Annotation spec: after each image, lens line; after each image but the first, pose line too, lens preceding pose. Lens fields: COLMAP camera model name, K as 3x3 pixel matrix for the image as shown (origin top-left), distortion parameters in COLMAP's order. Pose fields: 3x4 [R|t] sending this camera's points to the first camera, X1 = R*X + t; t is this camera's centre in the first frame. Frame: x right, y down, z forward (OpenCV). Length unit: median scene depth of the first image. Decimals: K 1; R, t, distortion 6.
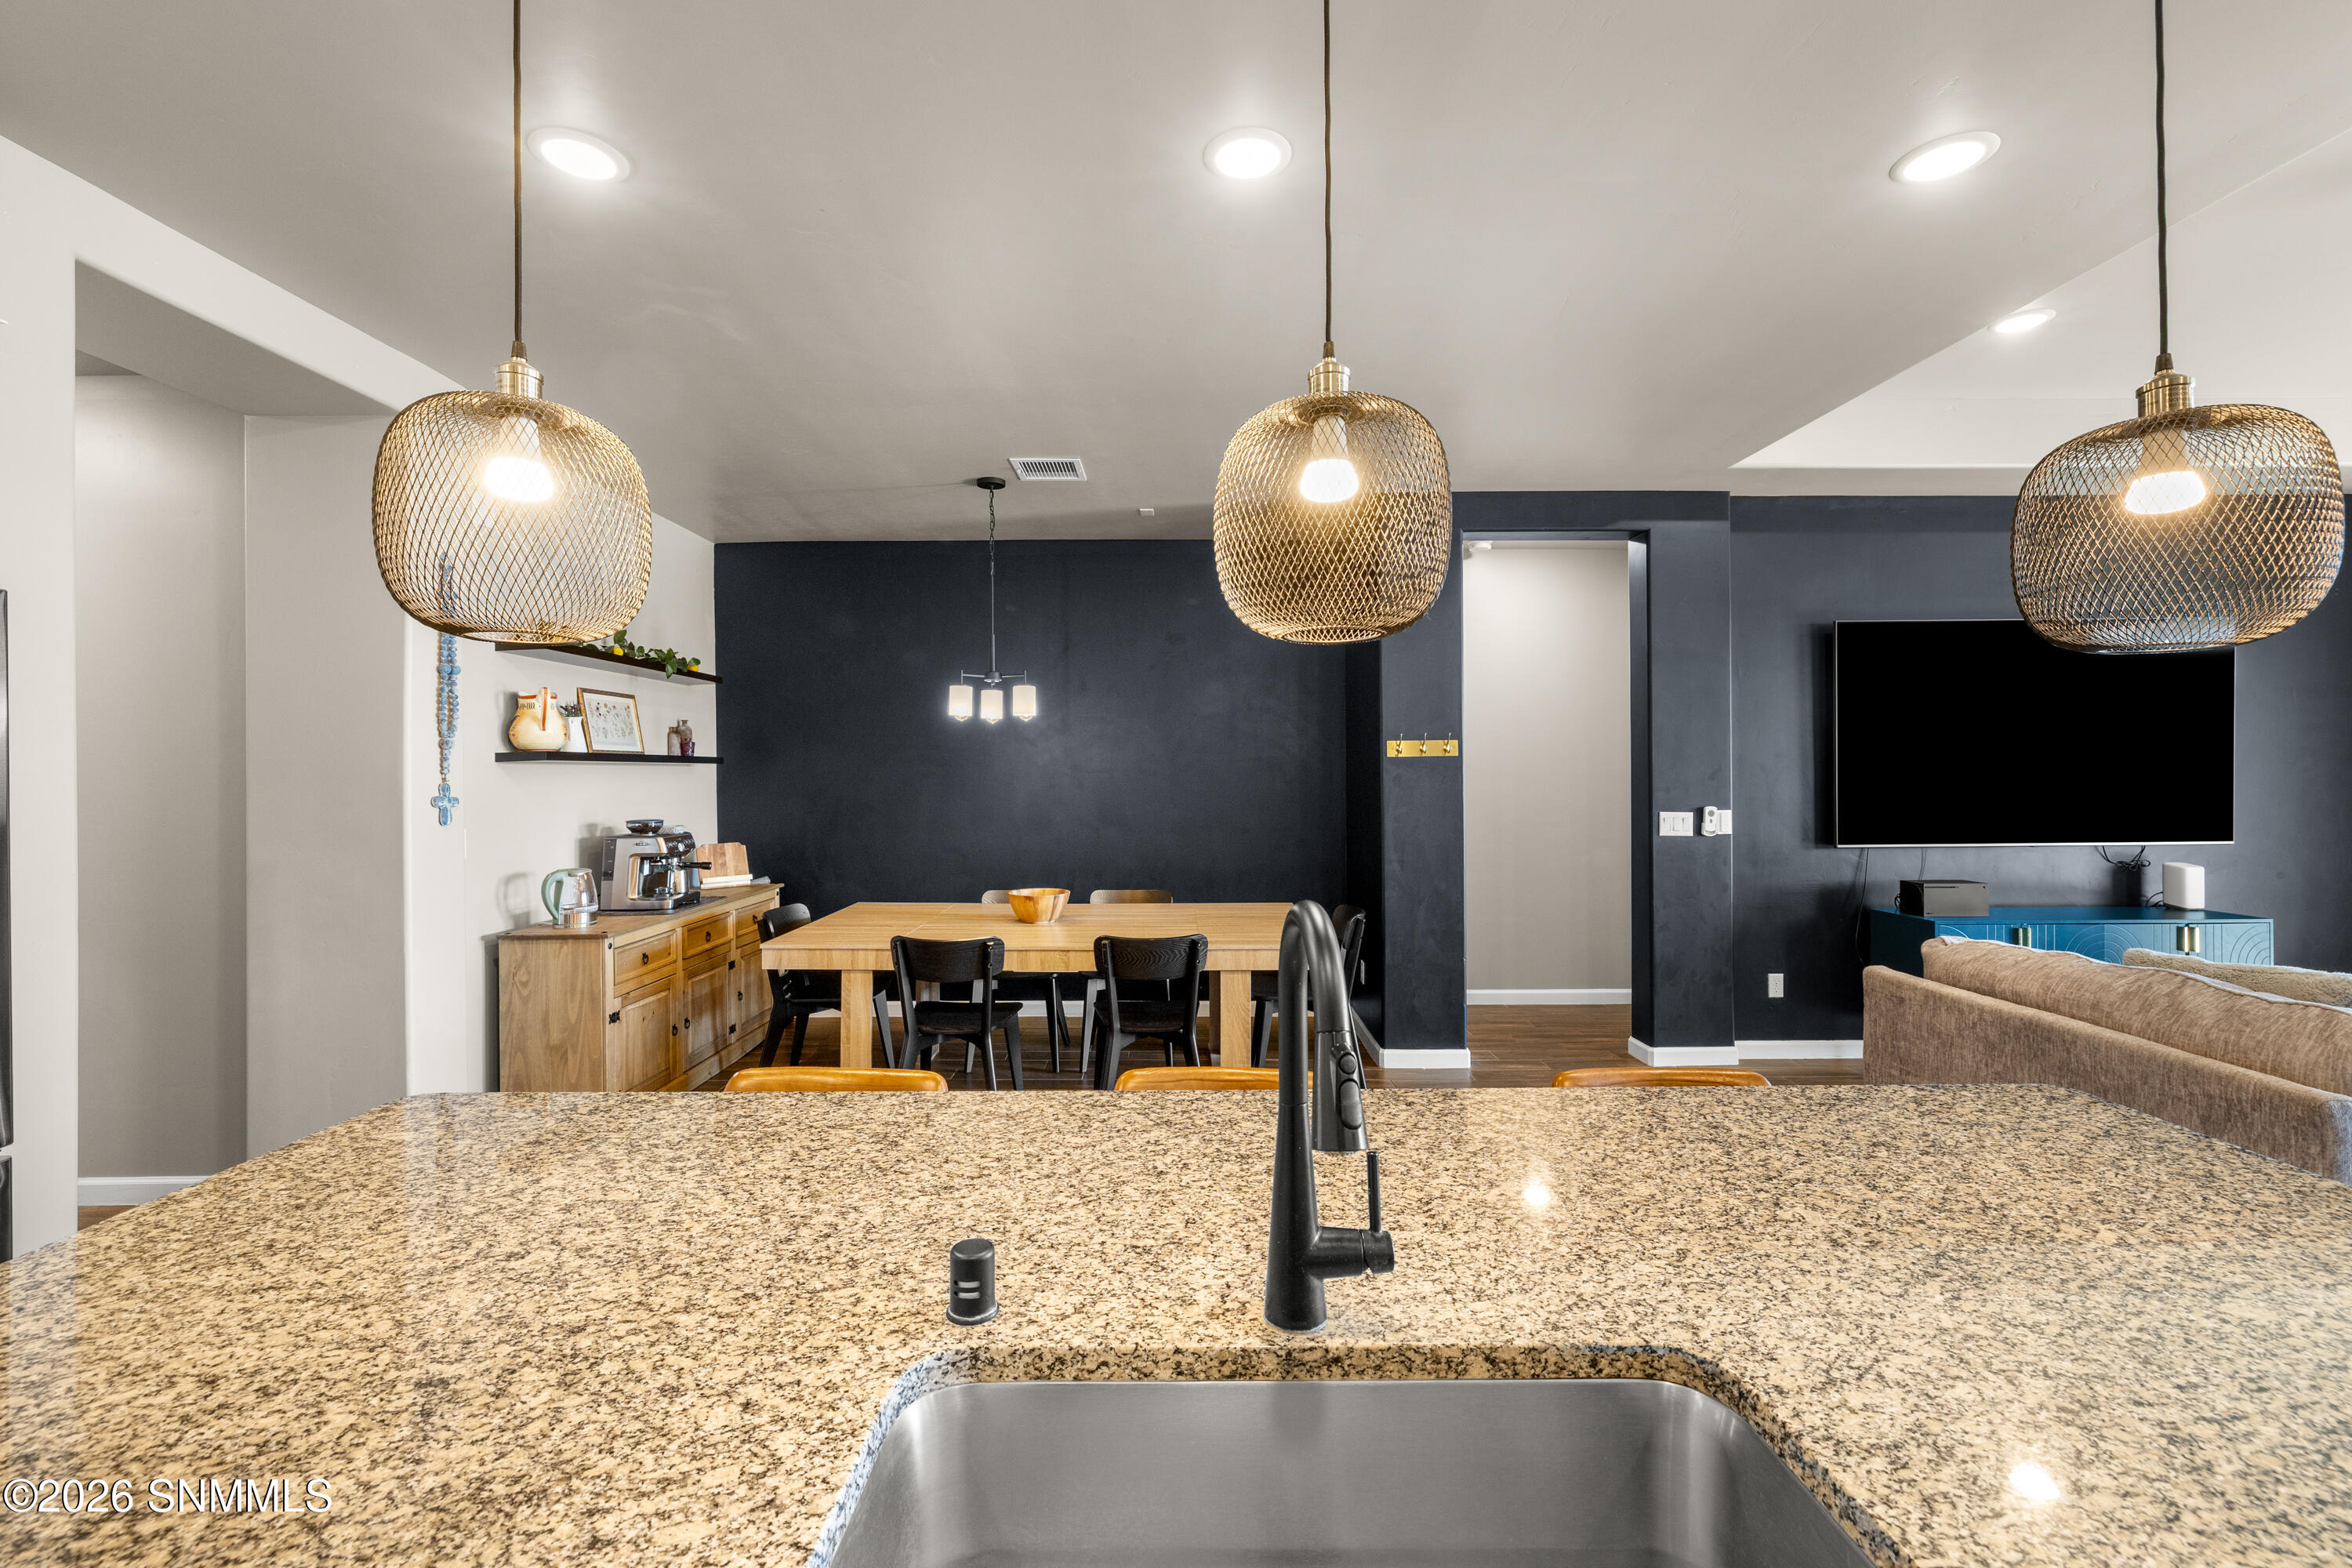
lens RADIAL K [[985.4, 0, 1175.3], [0, 985.4, 766.5], [0, 0, 1]] dist [-0.002652, 0.000231]
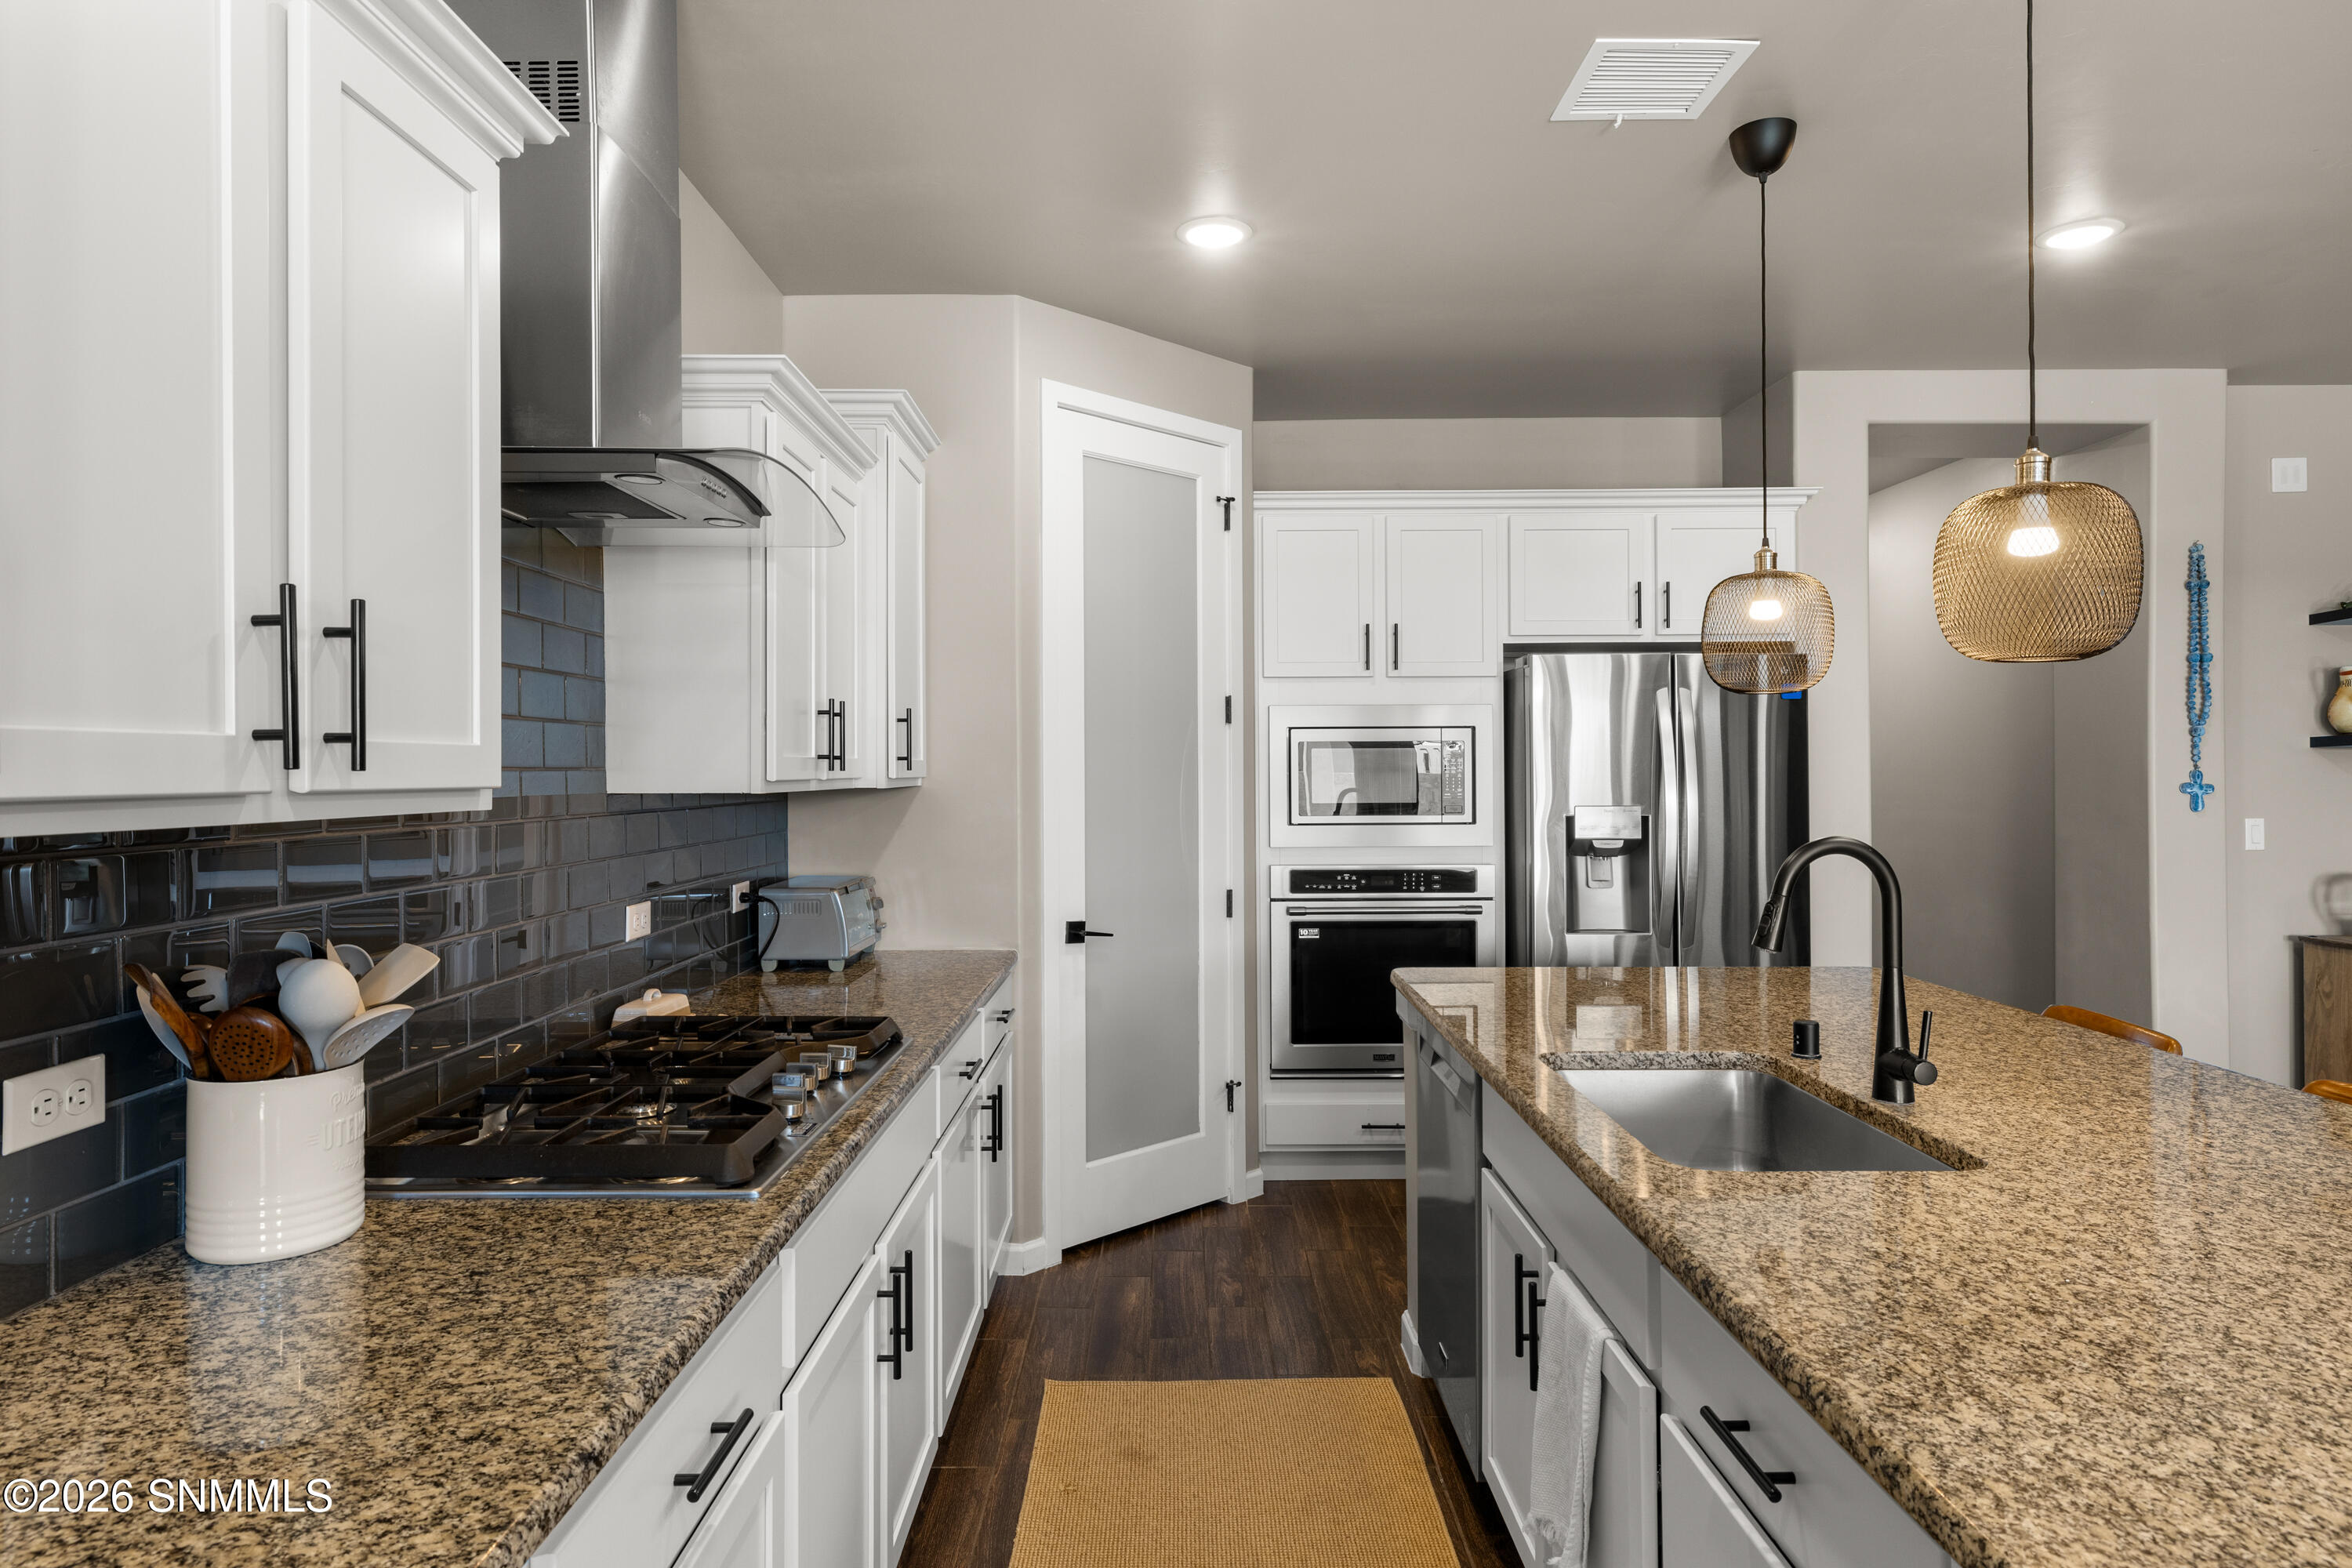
lens RADIAL K [[1238.7, 0, 1176.9], [0, 1238.7, 775.3], [0, 0, 1]] dist [-0.018274, -0.000360]
pose [[-0.009384, 0.009659, -0.999909, 0.452823], [0.012596, 0.999875, 0.009540, -0.002392], [0.999877, -0.012506, -0.009504, -0.032575]]
